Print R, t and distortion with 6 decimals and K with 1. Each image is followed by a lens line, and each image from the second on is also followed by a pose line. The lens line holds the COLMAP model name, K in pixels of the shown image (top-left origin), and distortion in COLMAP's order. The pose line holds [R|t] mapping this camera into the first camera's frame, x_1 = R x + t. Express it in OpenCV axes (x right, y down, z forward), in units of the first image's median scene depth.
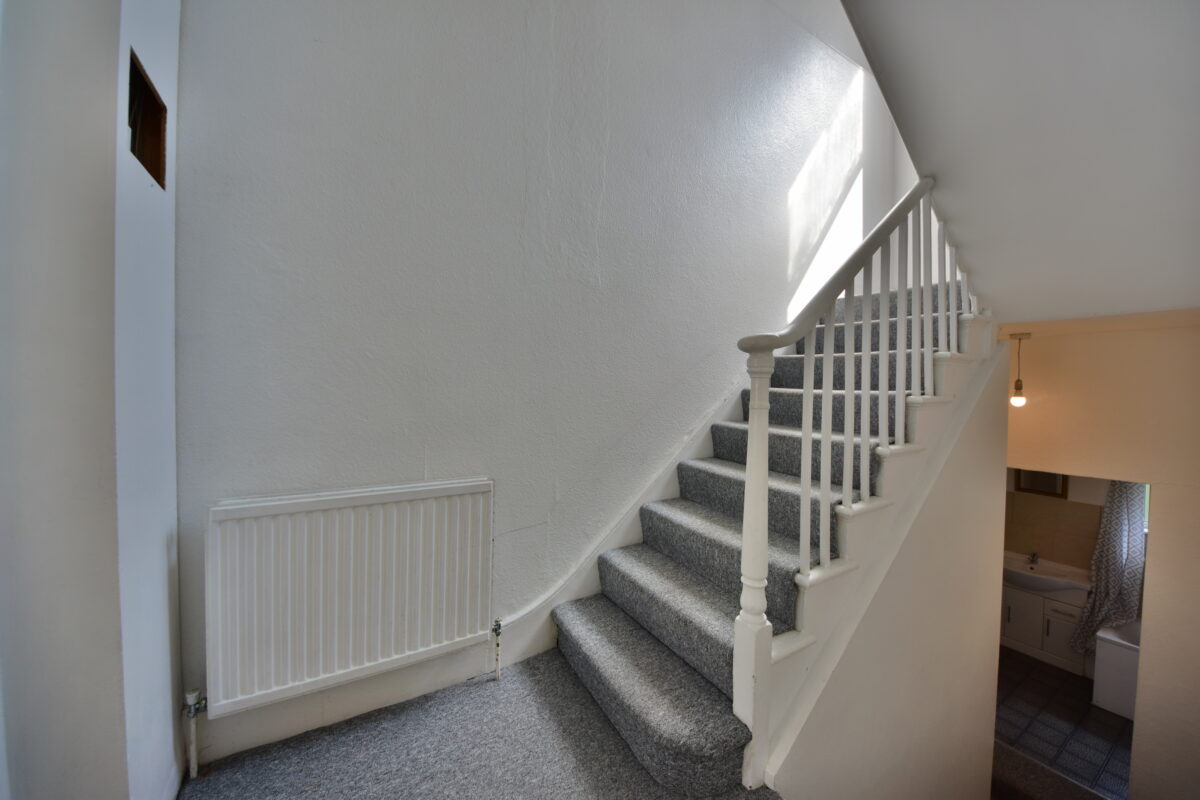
lens RADIAL K [[413.1, 0, 600.0], [0, 413.1, 400.0], [0, 0, 1]] dist [0.048555, -0.022940]
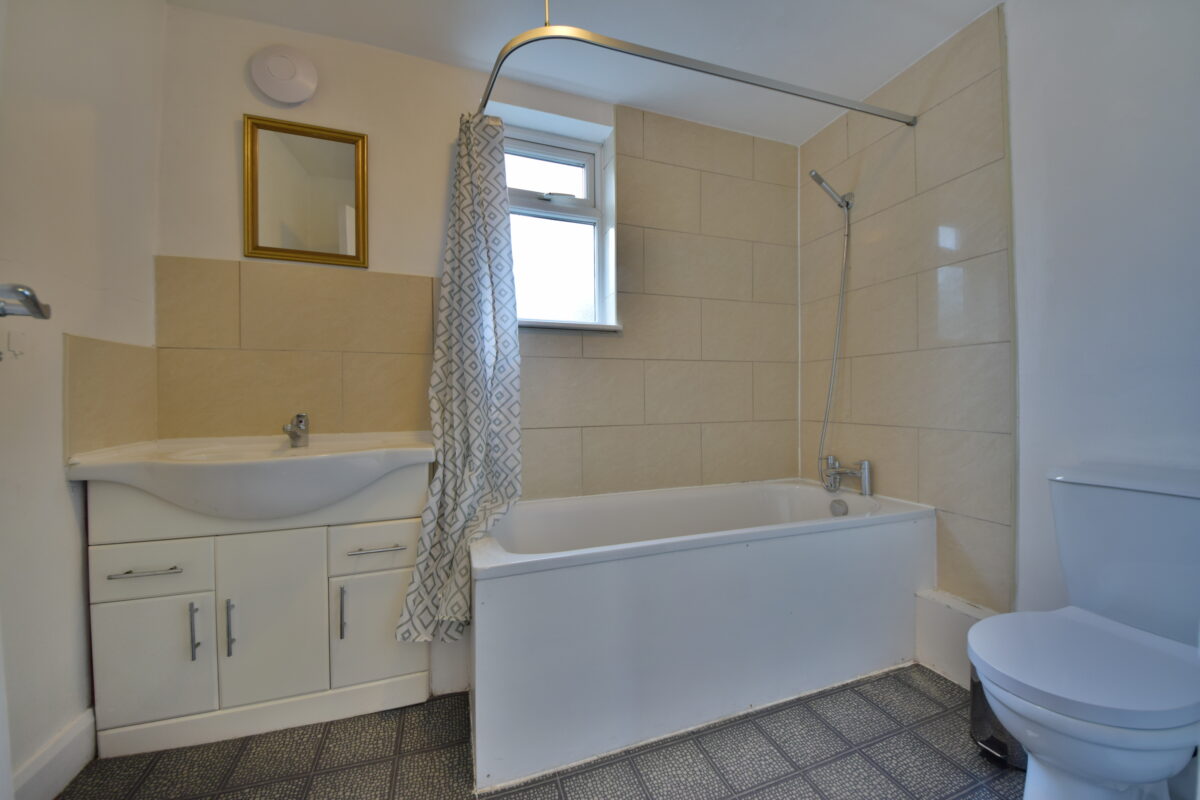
lens RADIAL K [[413.1, 0, 600.0], [0, 413.1, 400.0], [0, 0, 1]] dist [0.048555, -0.022940]
pose [[0.165451, -0.013414, 0.986127, 0.818879], [0.021705, 0.999715, 0.009958, 0.397074], [-0.985979, 0.019756, 0.165695, 0.789930]]
